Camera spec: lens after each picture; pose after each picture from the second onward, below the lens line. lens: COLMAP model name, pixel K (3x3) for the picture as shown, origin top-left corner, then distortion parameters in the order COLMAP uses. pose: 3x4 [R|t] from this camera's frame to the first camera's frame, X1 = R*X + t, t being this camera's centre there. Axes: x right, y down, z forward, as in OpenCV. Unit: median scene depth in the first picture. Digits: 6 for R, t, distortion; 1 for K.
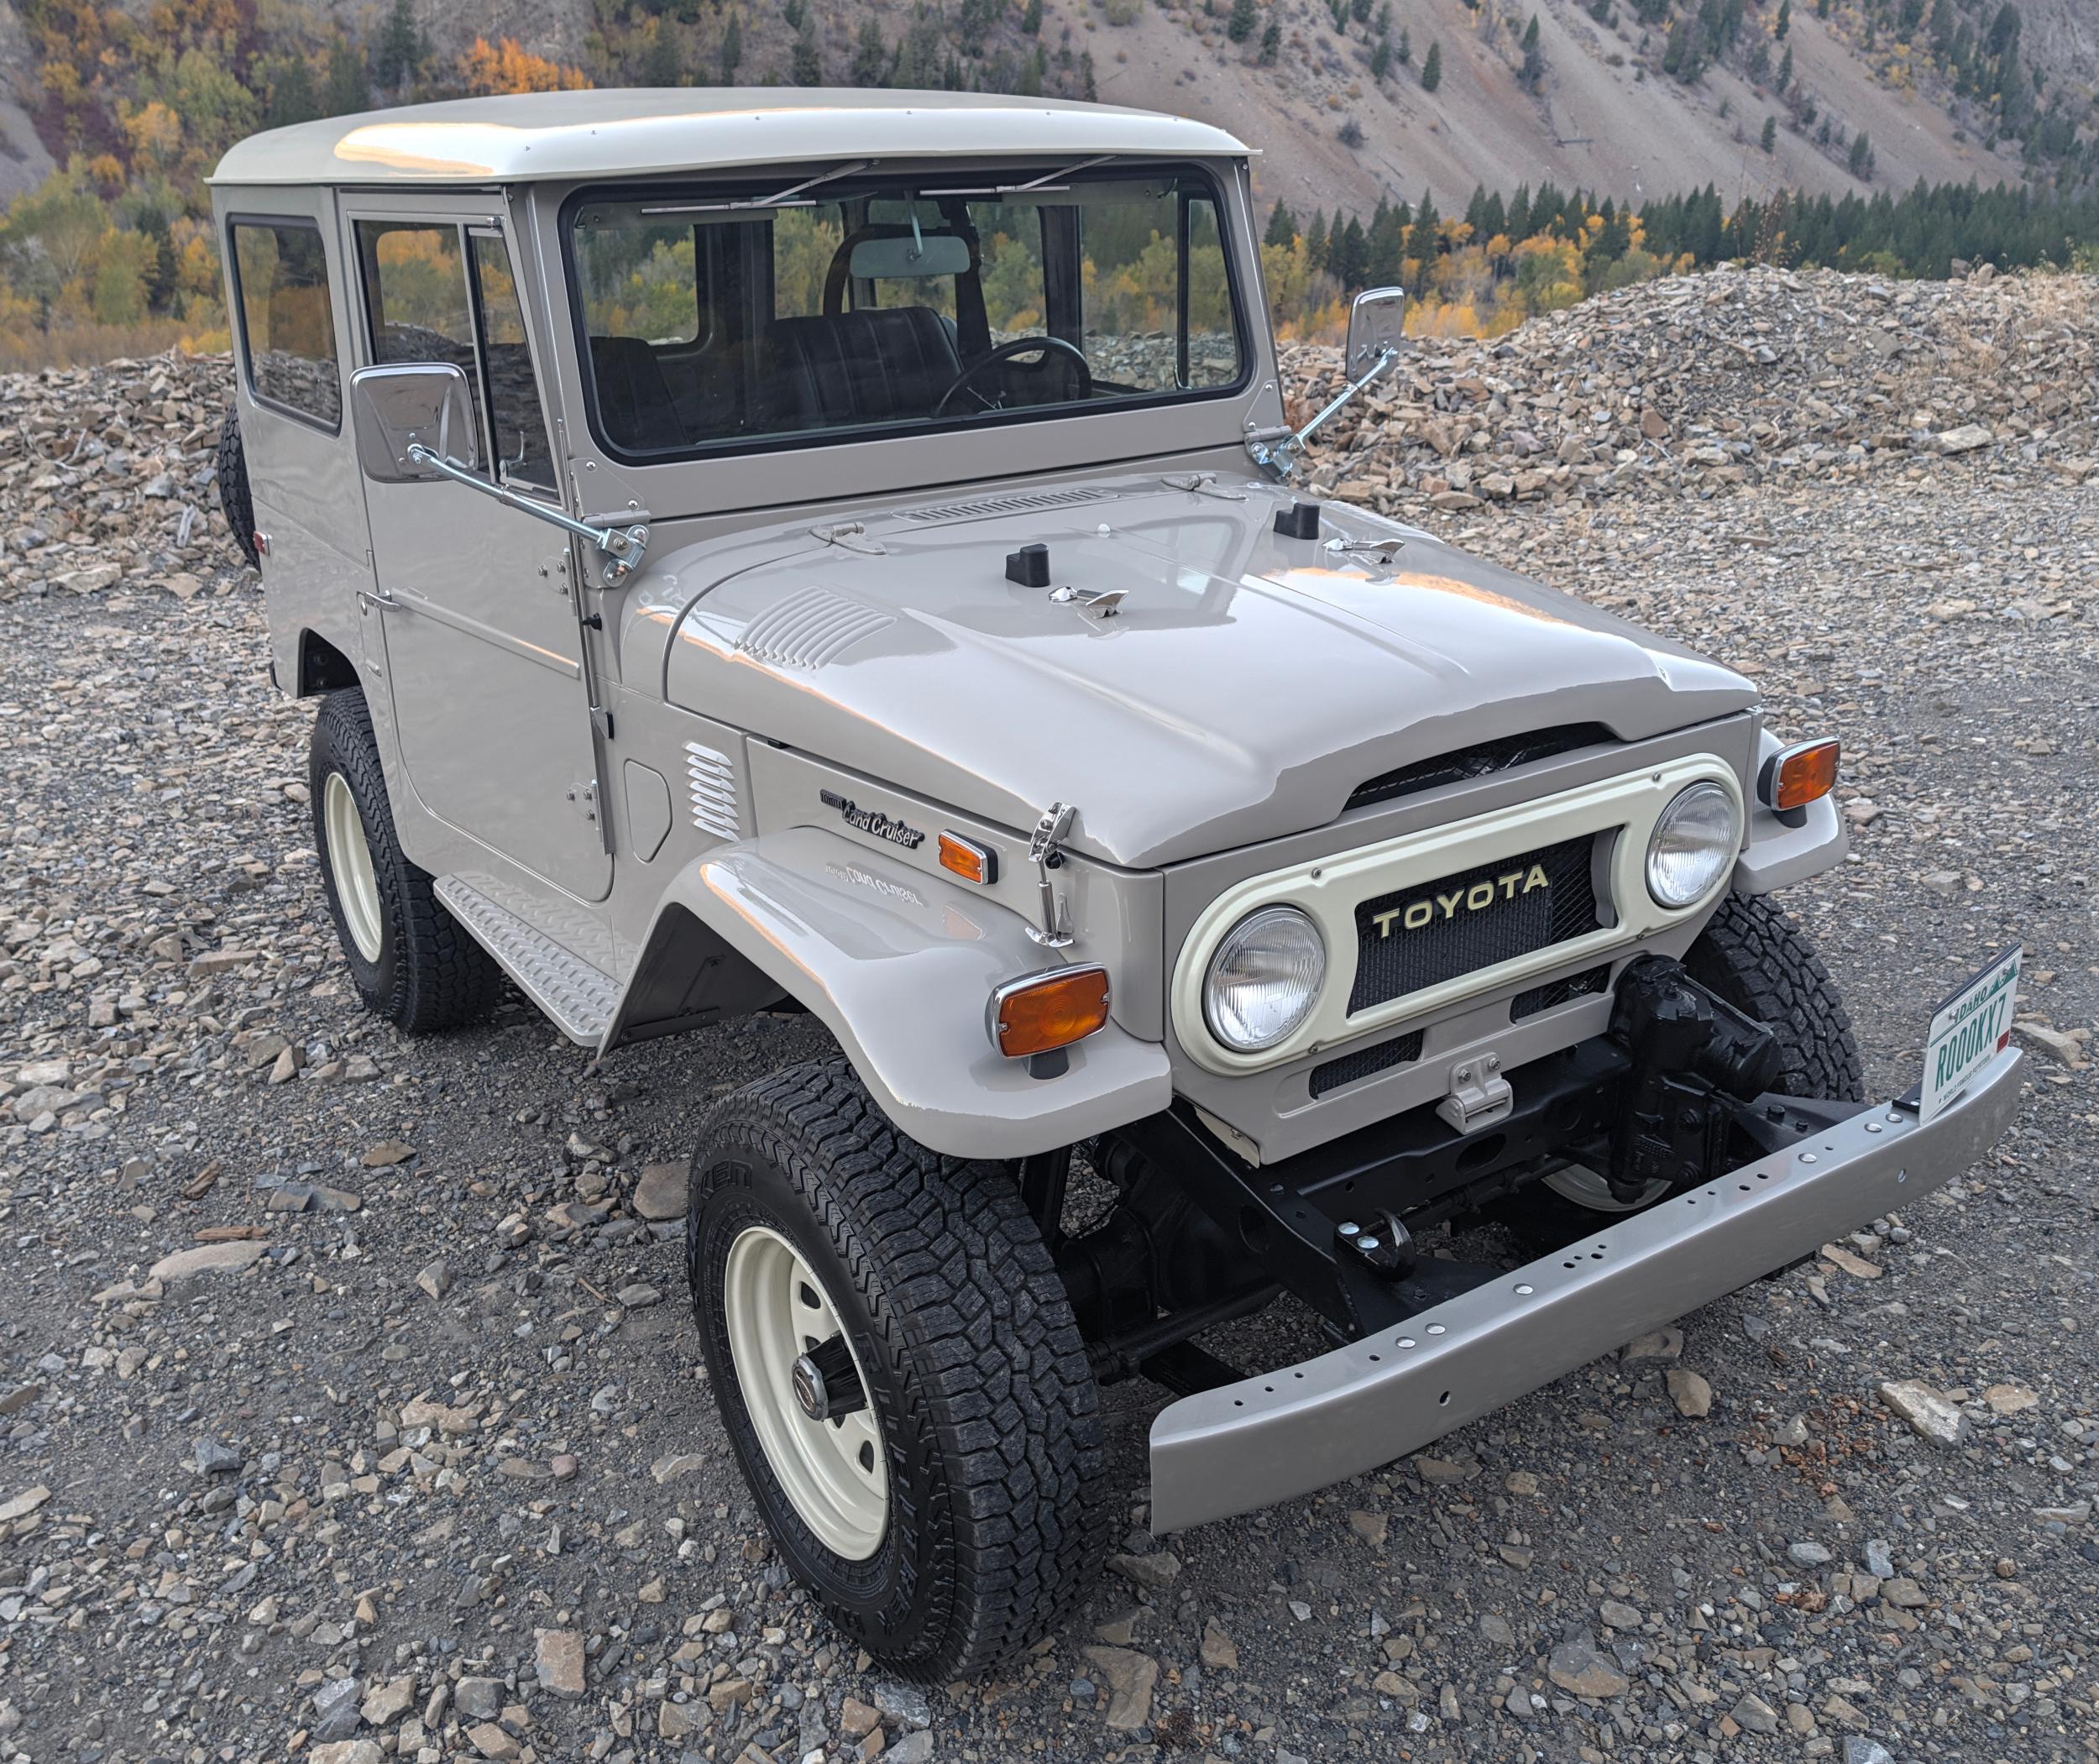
lens RADIAL K [[1983.8, 0, 1103.4], [0, 1983.8, 817.5], [0, 0, 1]] dist [0.015701, -0.018912]
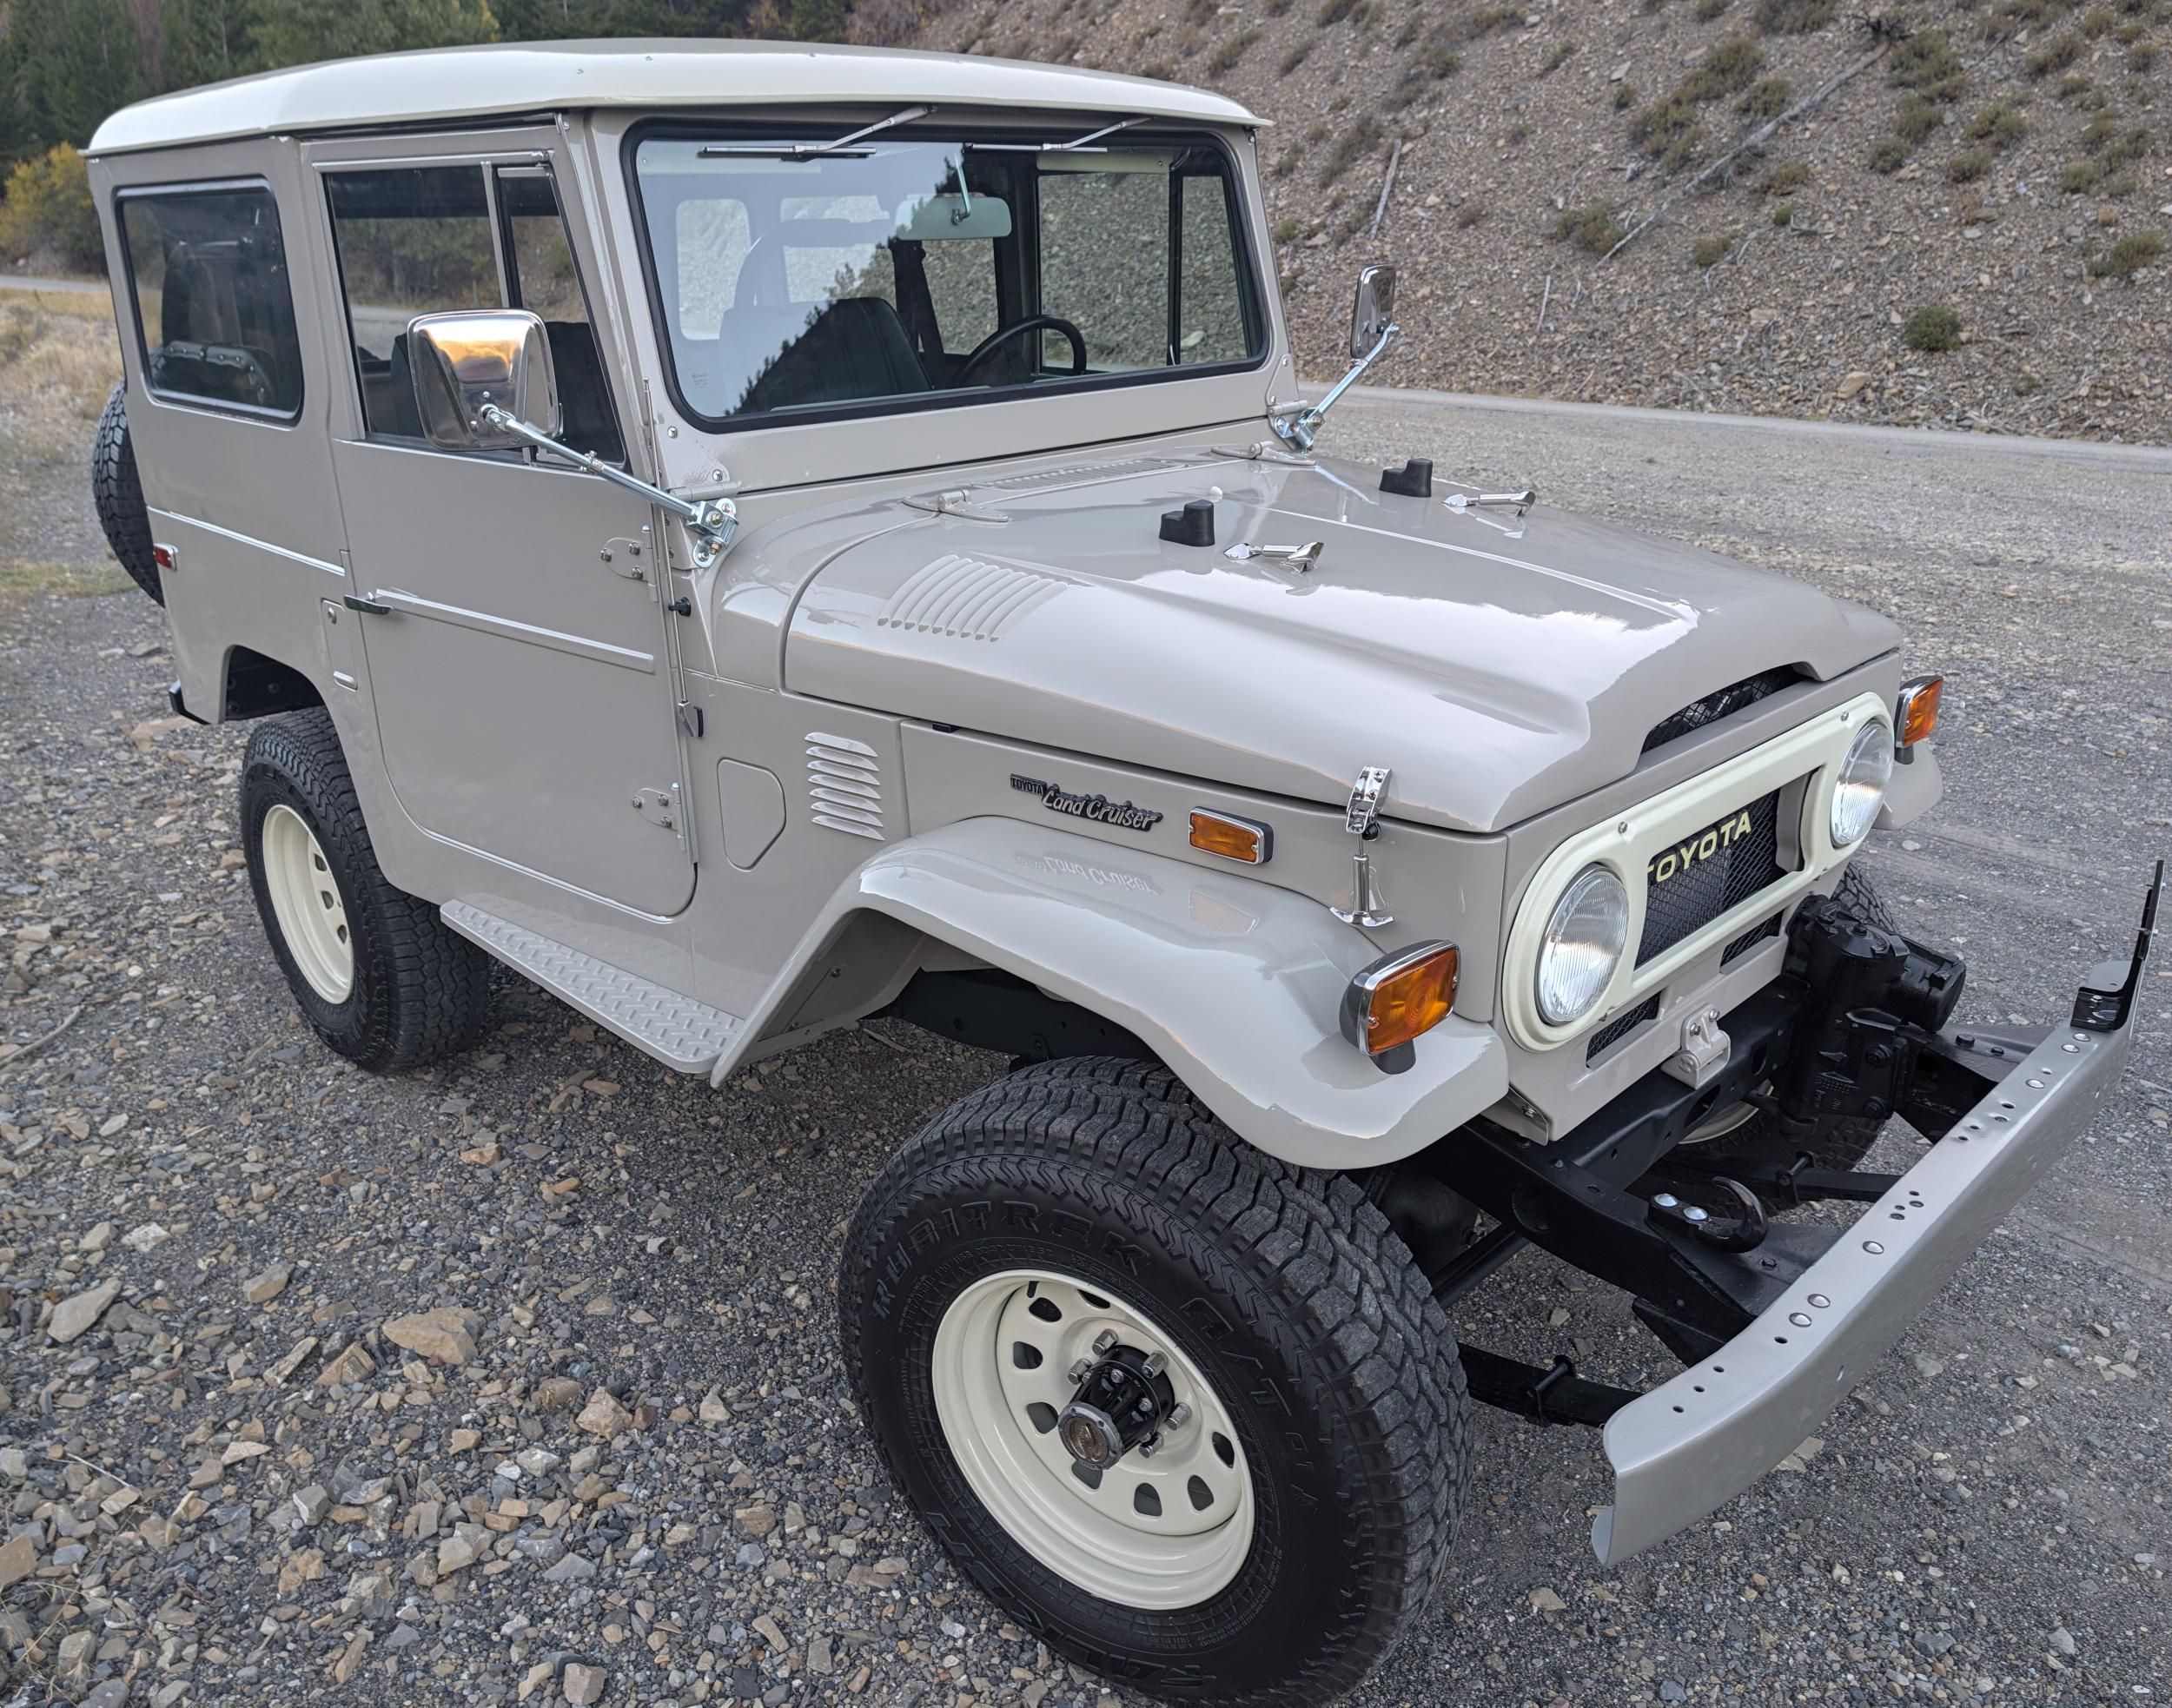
lens RADIAL K [[1724.3, 0, 1122.7], [0, 1724.3, 866.8], [0, 0, 1]] dist [-0.004615, 0.009352]
pose [[0.980566, -0.064883, 0.185149, -0.237796], [0.059143, 0.997587, 0.036367, 0.002416], [-0.187062, -0.024710, 0.982037, 0.213238]]
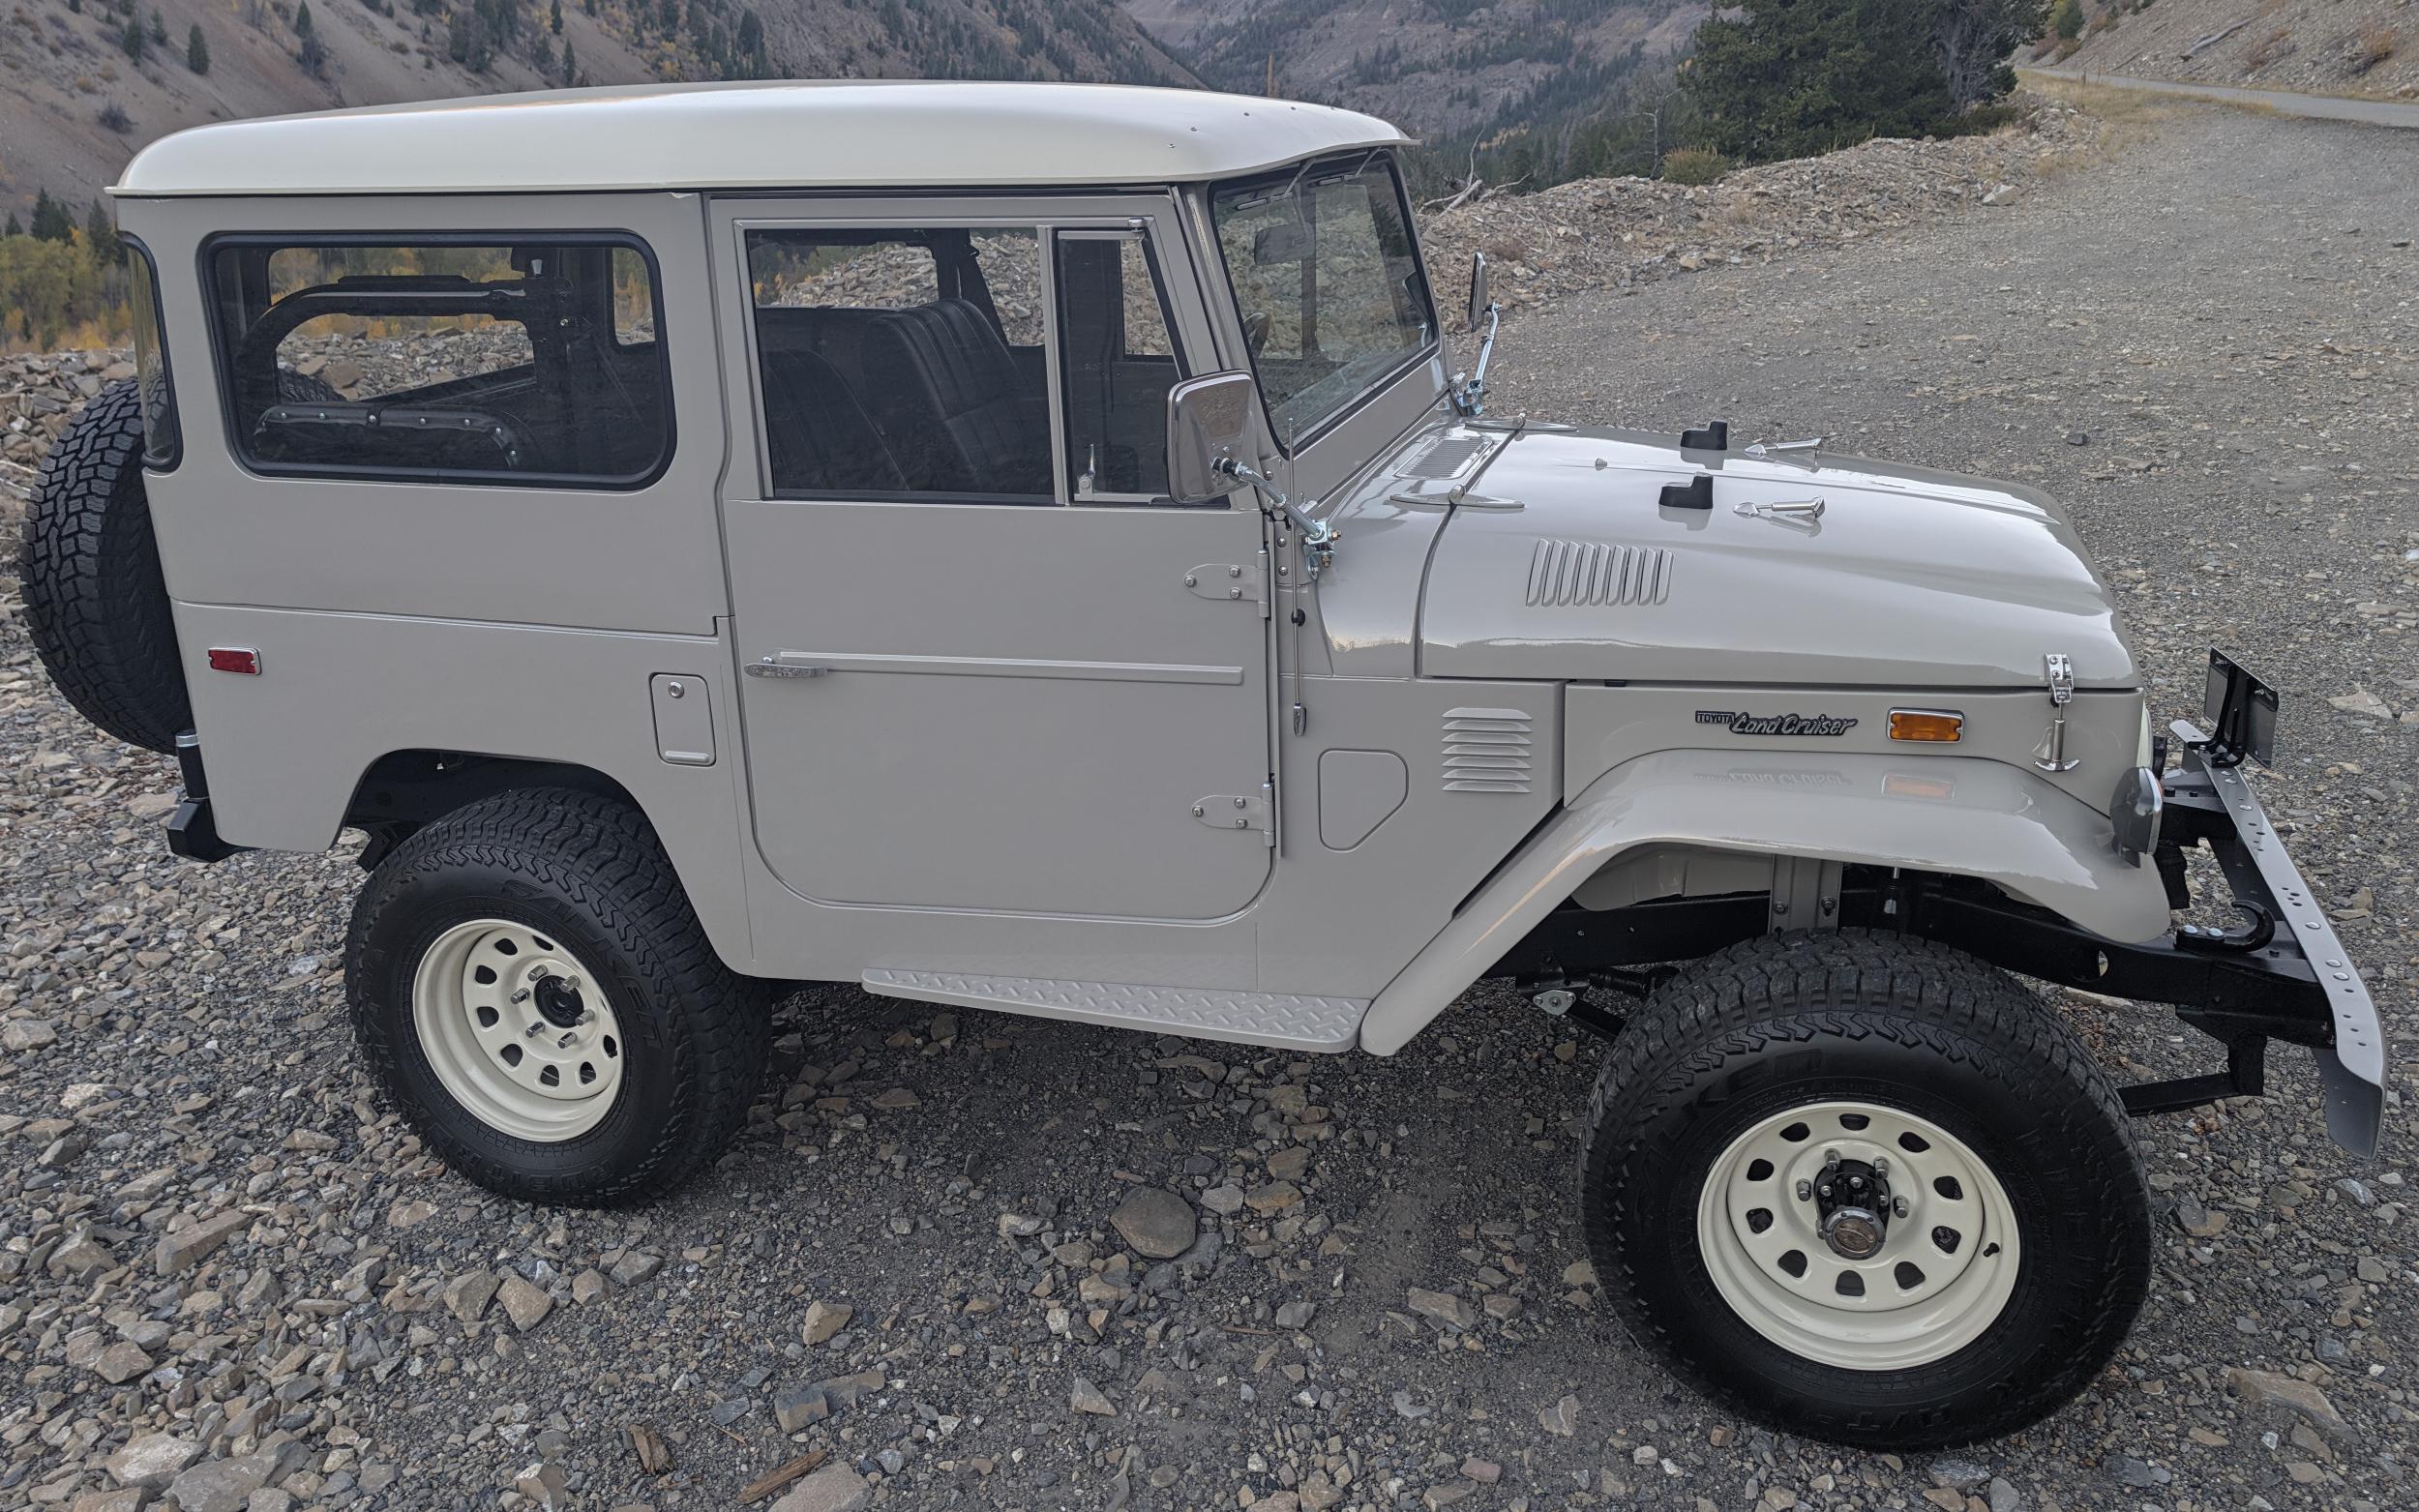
lens RADIAL K [[1858.0, 0, 1201.8], [0, 1858.0, 630.0], [0, 0, 1]] dist [0.068048, -0.067483]
pose [[0.748470, -0.177687, 0.638921, -0.975089], [0.219017, 0.975610, 0.014752, -0.129544], [-0.625958, 0.128893, 0.769131, 0.358684]]
